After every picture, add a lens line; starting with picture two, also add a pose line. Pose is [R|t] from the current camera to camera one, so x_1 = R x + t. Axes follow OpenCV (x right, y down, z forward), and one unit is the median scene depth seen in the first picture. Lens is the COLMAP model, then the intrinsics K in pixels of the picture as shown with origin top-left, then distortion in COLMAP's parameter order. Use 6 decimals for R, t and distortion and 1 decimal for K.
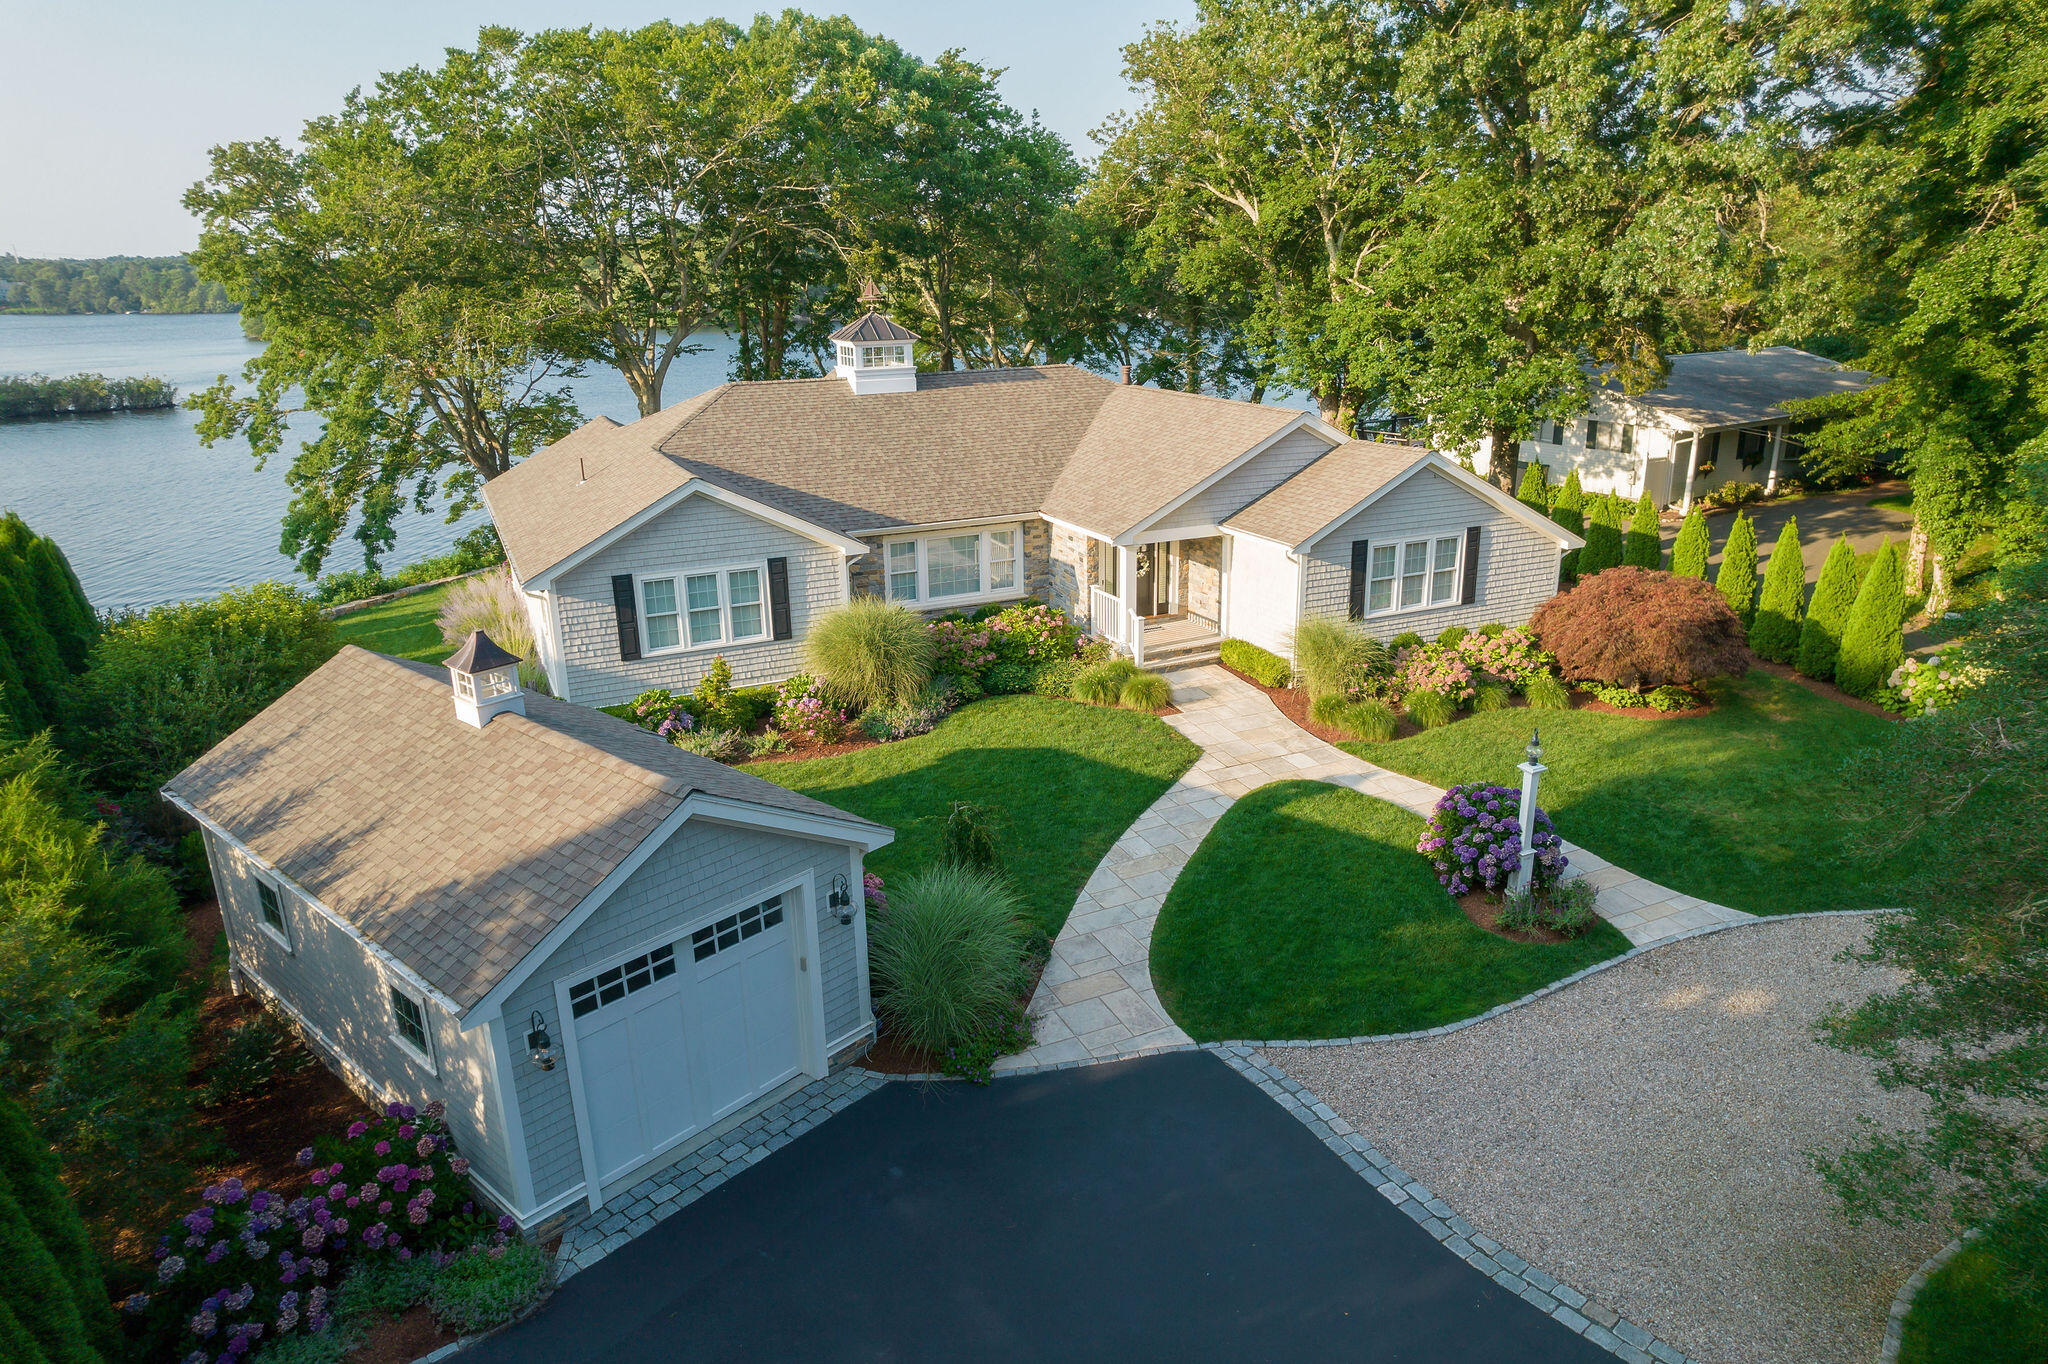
lens RADIAL K [[1340.1, 0, 1024.0], [0, 1340.1, 682.0], [0, 0, 1]] dist [-0.028149, 0.002310]
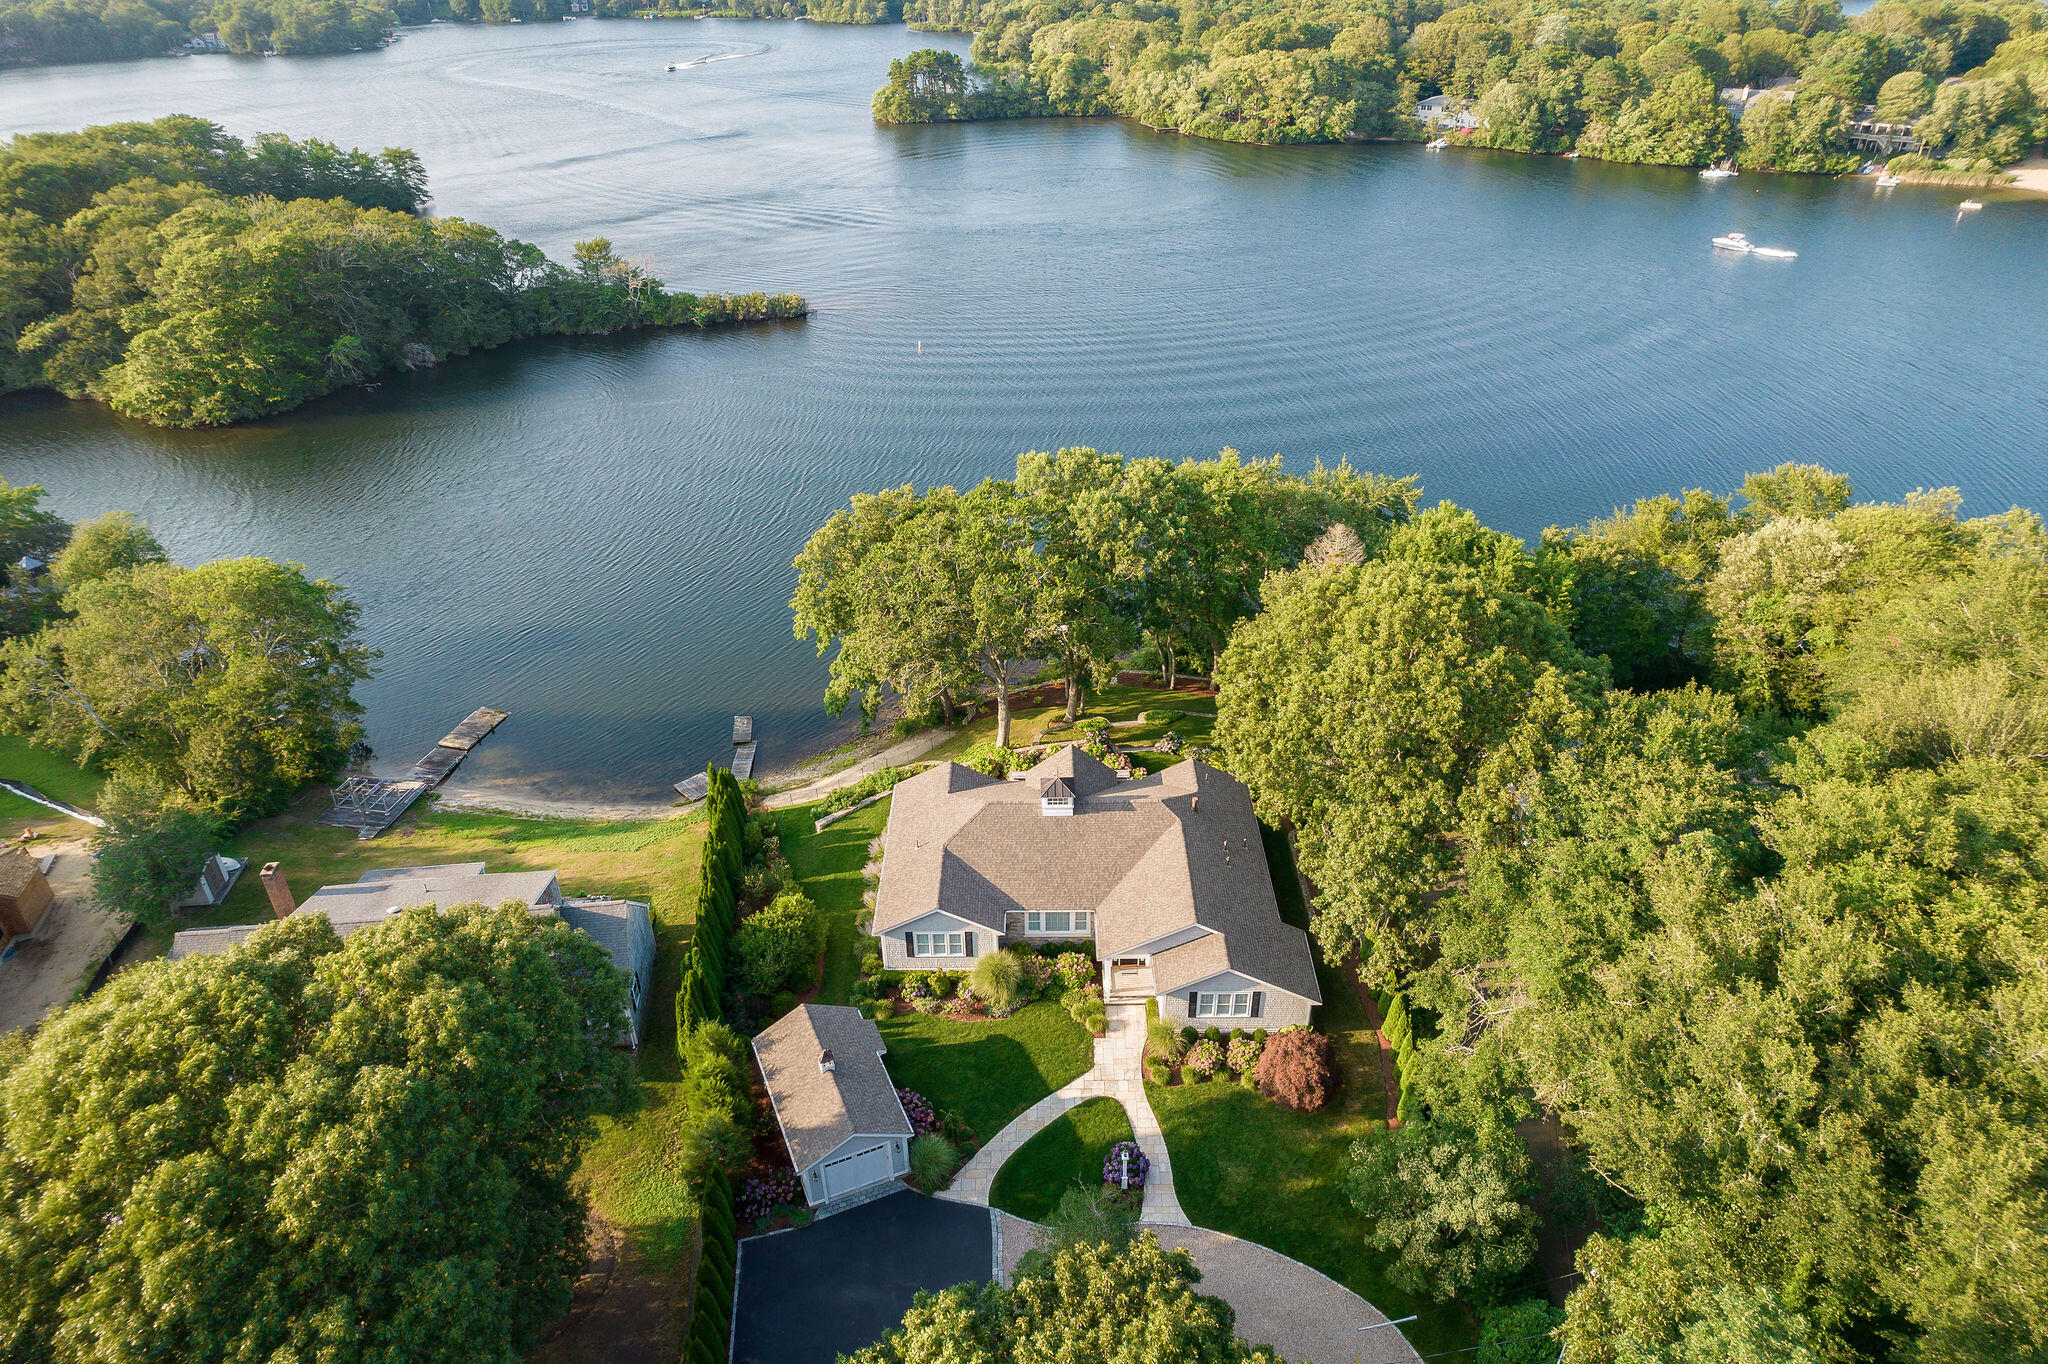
lens RADIAL K [[1340.1, 0, 1024.0], [0, 1340.1, 682.0], [0, 0, 1]] dist [-0.028149, 0.002310]
pose [[0.911524, 0.236548, -0.336405, 0.677183], [-0.156685, 0.956076, 0.247726, -1.233187], [0.380228, -0.173099, 0.908550, -1.235164]]
